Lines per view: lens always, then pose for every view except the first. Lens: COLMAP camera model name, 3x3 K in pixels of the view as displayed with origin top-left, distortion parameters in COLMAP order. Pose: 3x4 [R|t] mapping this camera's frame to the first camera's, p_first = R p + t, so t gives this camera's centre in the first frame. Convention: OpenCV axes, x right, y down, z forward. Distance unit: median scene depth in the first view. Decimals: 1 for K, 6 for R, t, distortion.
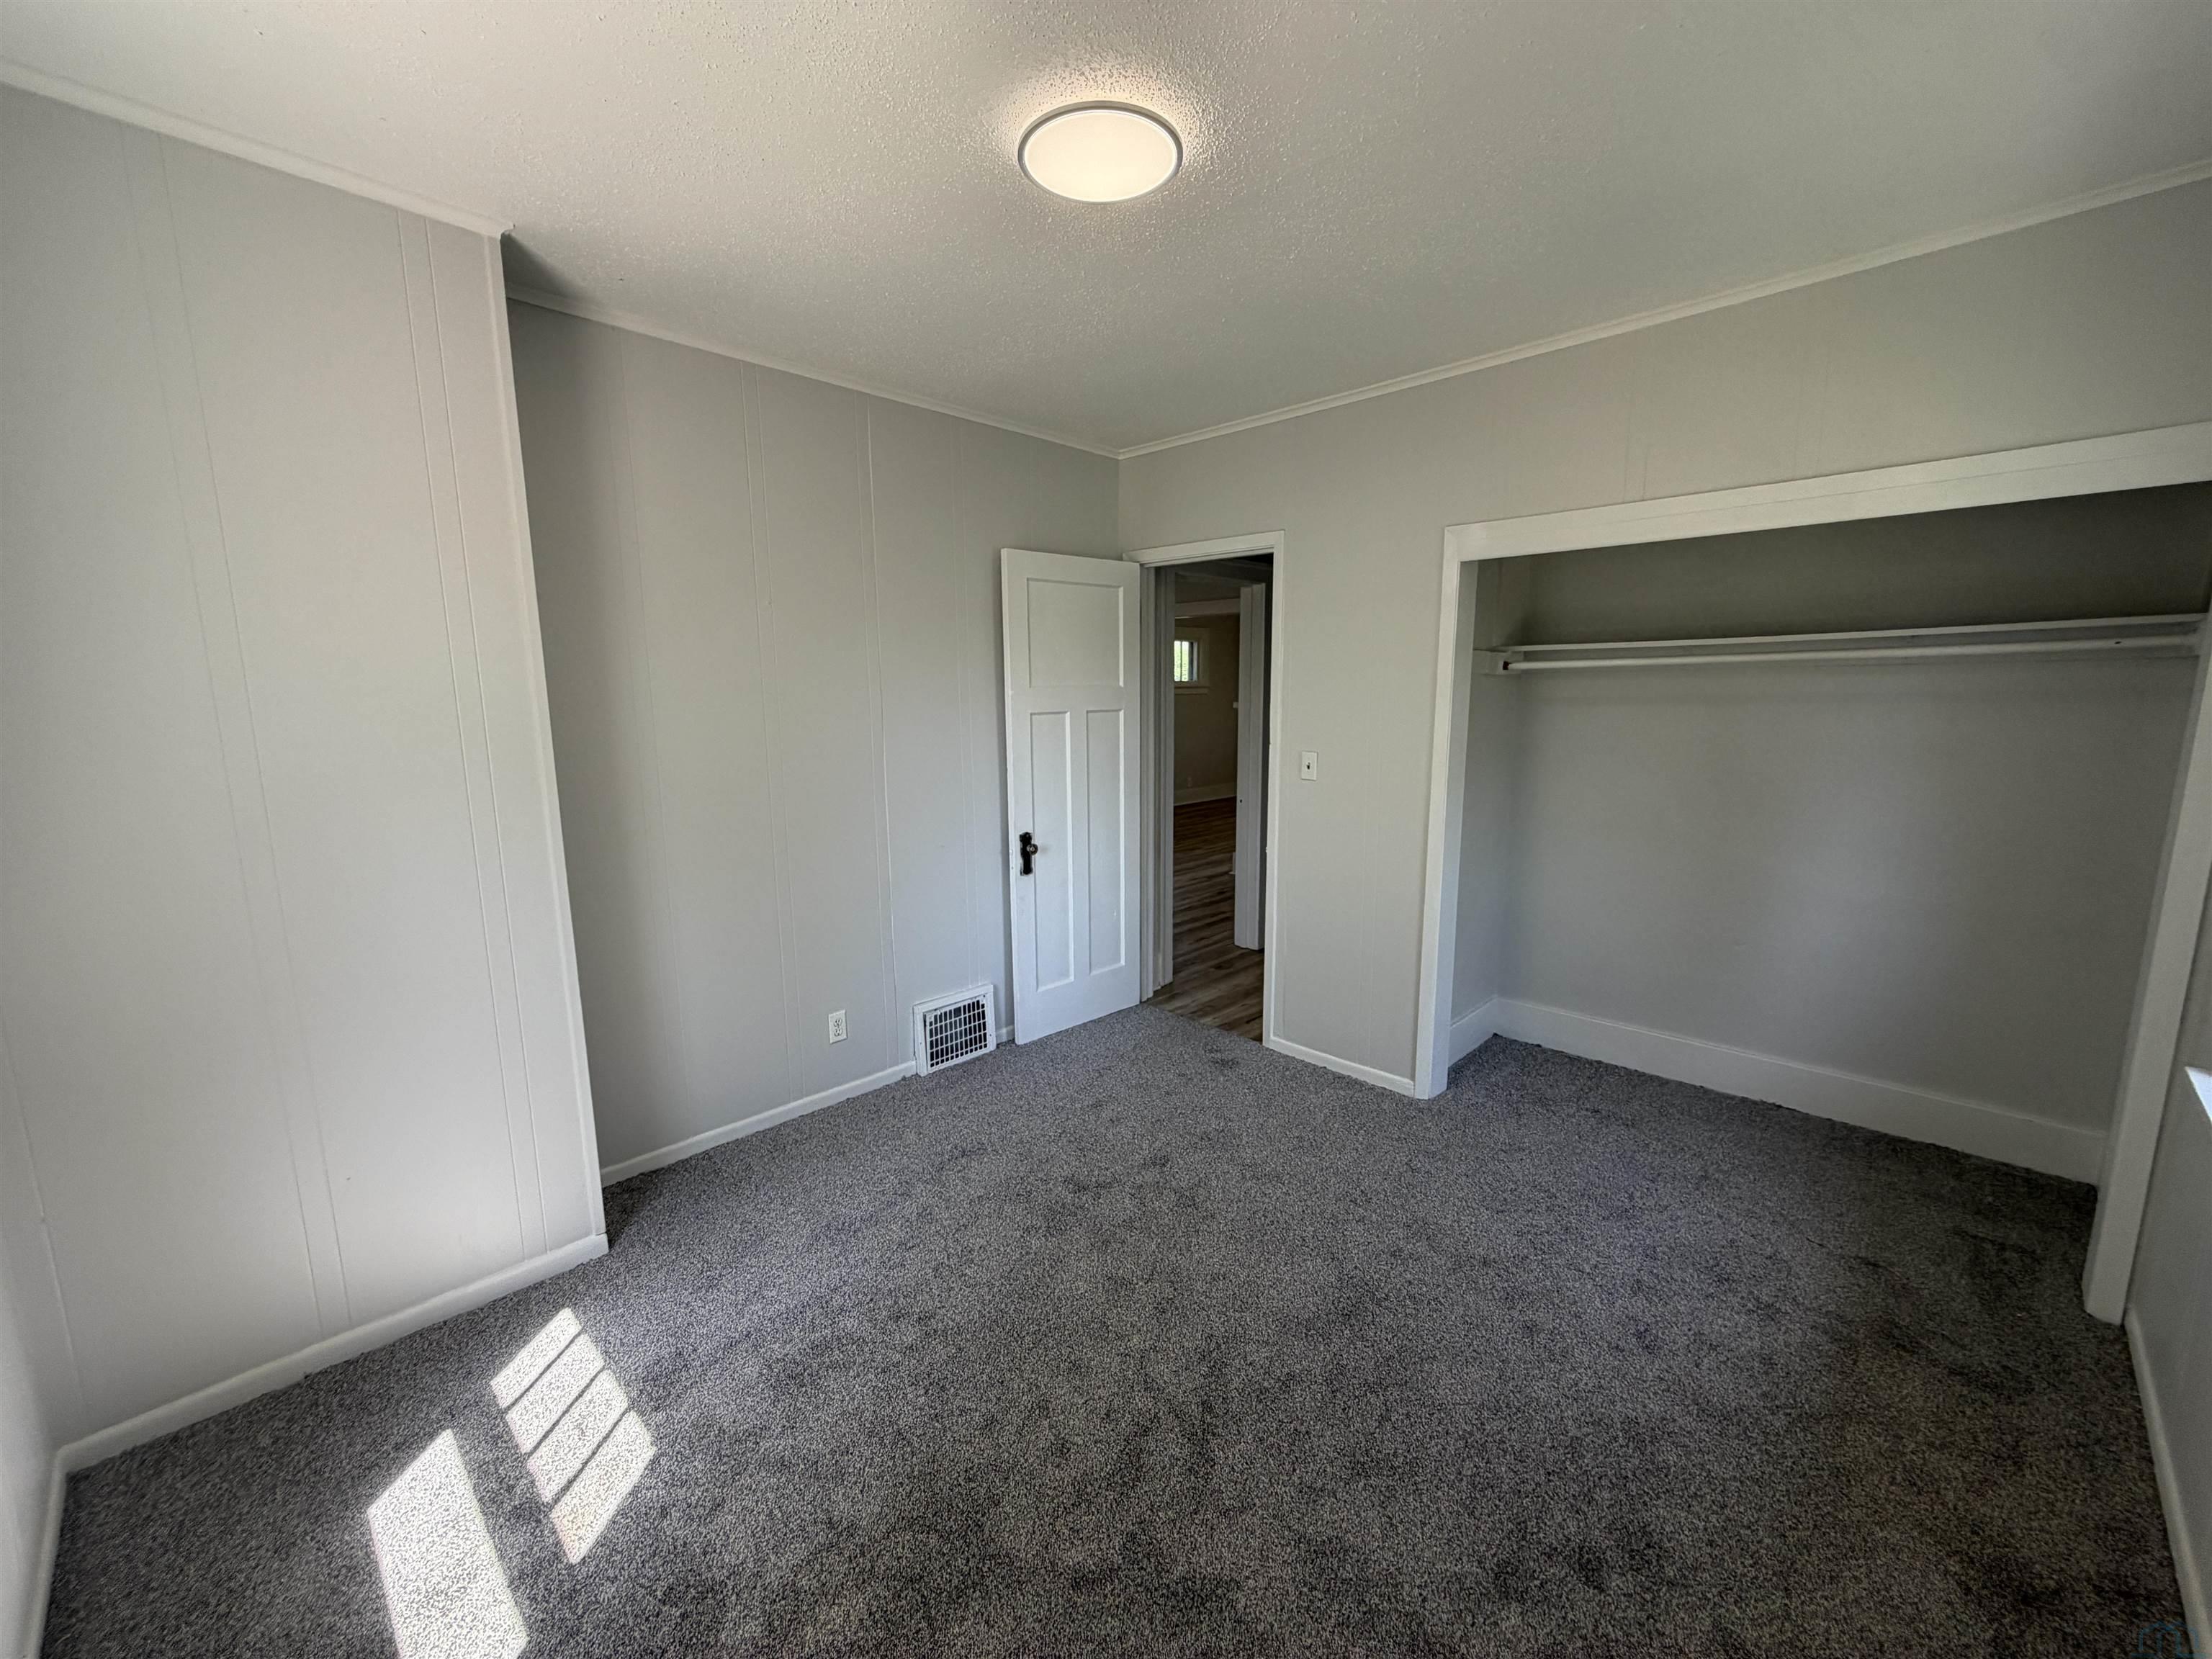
lens RADIAL K [[888.8, 0, 1106.0], [0, 888.8, 829.5], [0, 0, 1]] dist [0.000129, -0.000235]
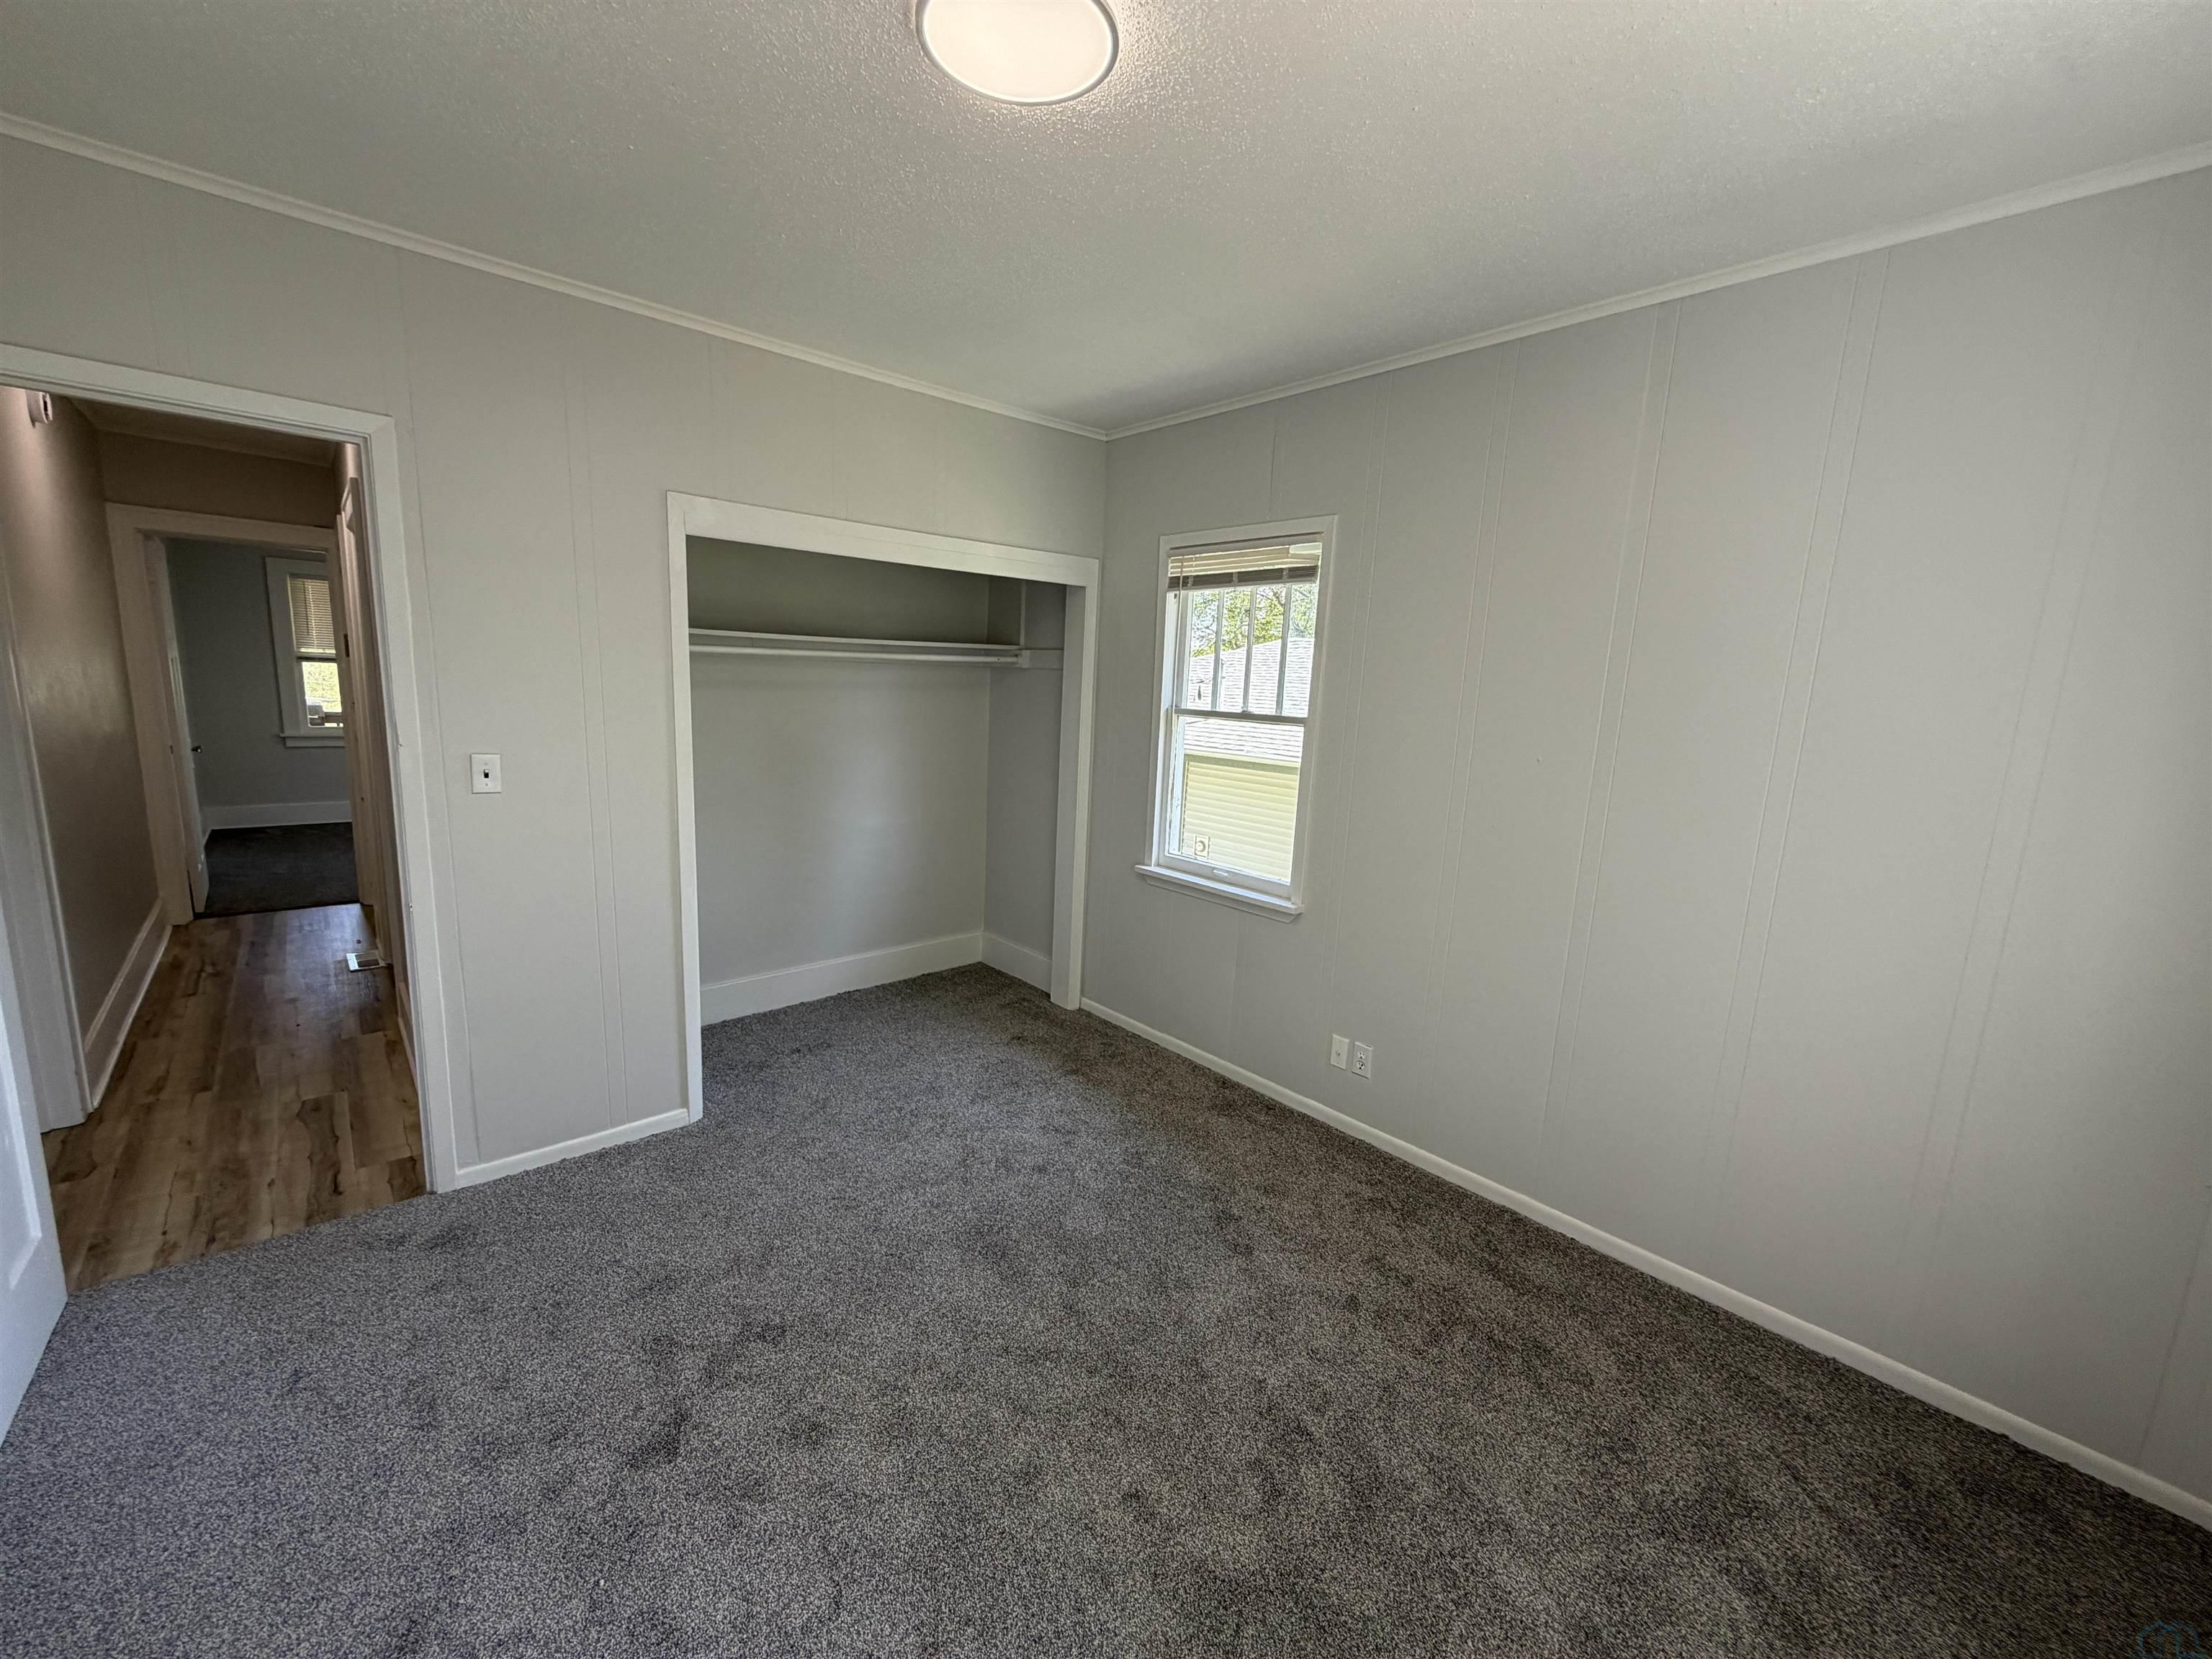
lens RADIAL K [[878.9, 0, 1103.5], [0, 878.9, 825.8], [0, 0, 1]] dist [0.002645, -0.000590]
pose [[0.059366, -0.152713, 0.986486, -0.518984], [0.119137, 0.982249, 0.144888, -0.085479], [-0.991101, 0.108925, 0.076506, 0.535004]]
